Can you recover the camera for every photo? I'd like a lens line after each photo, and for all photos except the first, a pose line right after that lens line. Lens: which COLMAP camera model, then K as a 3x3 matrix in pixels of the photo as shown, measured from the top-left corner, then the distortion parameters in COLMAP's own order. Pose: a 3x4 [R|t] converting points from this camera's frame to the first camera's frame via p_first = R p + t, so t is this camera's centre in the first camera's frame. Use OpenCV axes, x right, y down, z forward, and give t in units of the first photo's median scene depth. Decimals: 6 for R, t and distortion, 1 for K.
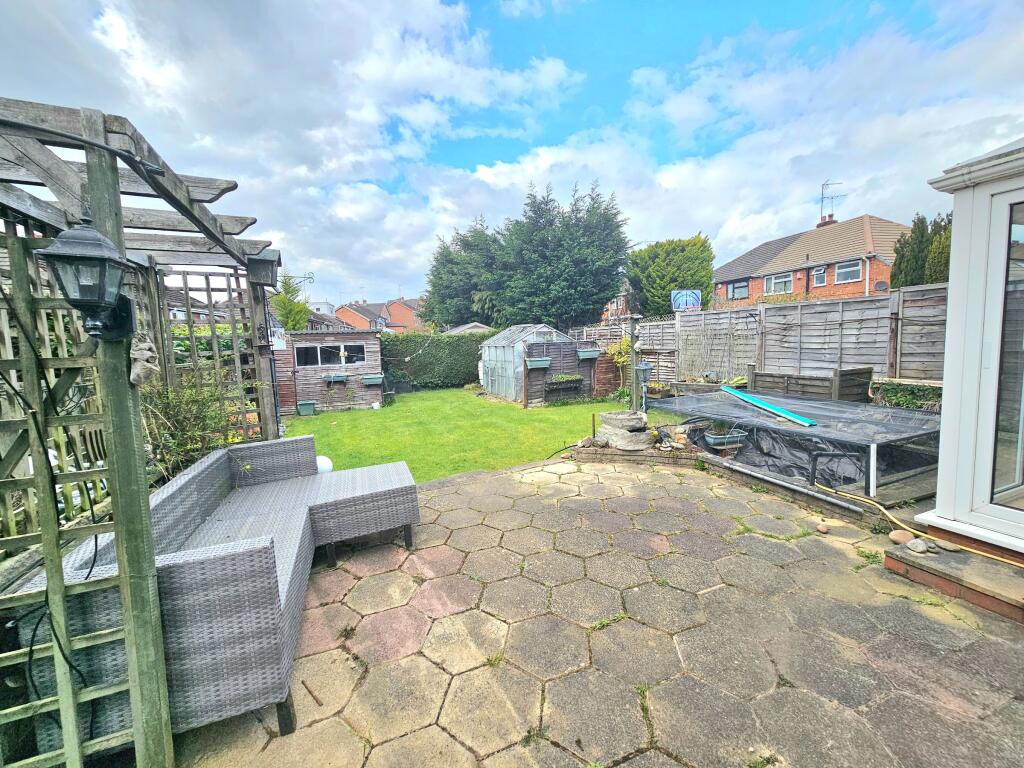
lens RADIAL K [[414.6, 0, 510.8], [0, 414.6, 380.8], [0, 0, 1]] dist [0.003246, -0.001391]
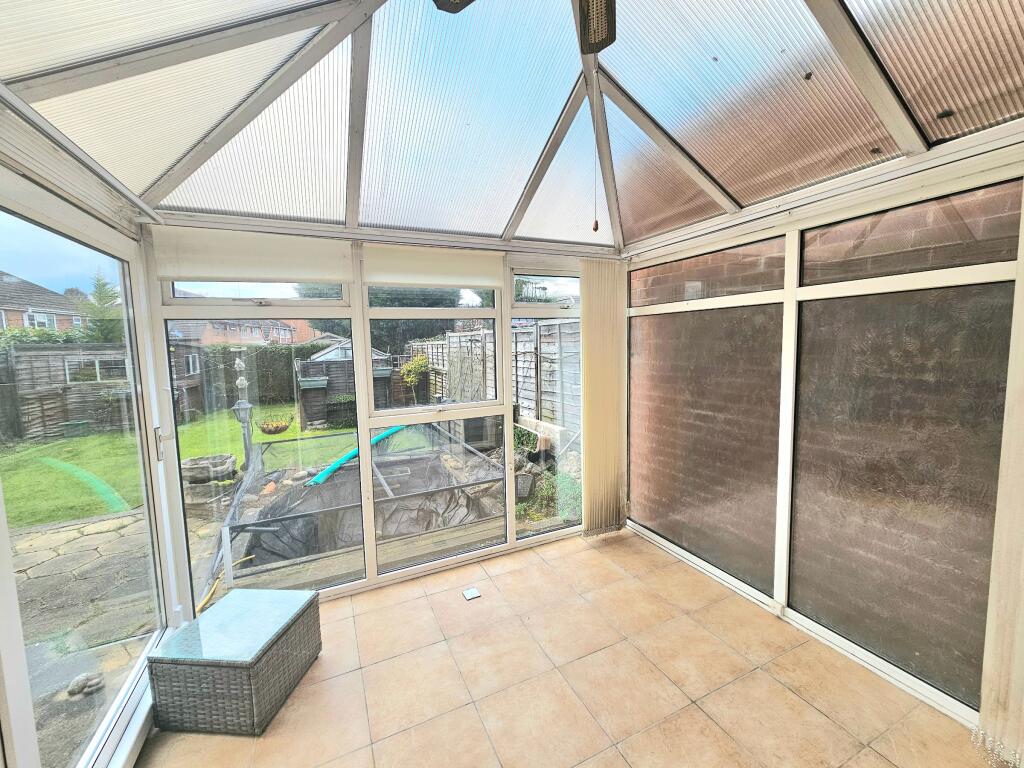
lens RADIAL K [[414.6, 0, 511.0], [0, 414.6, 382.3], [0, 0, 1]] dist [0.003246, -0.001391]
pose [[0.998885, 0.007636, 0.046579, 1.164780], [-0.007753, 0.999967, 0.002329, -0.123715], [-0.046559, -0.002687, 0.998912, 0.111643]]
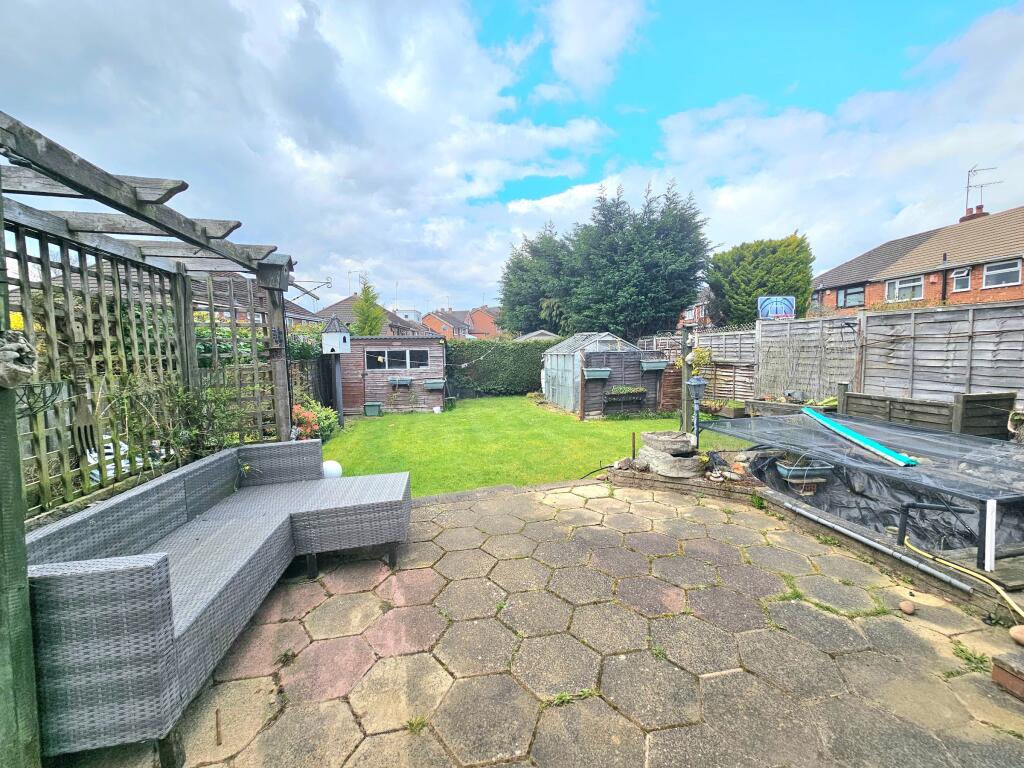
lens RADIAL K [[414.6, 0, 510.3], [0, 414.6, 379.9], [0, 0, 1]] dist [0.003246, -0.001391]
pose [[0.981064, 0.034601, -0.190570, 0.139996], [-0.038485, 0.999119, -0.016714, -0.011668], [0.189824, 0.023731, 0.981531, 0.092649]]
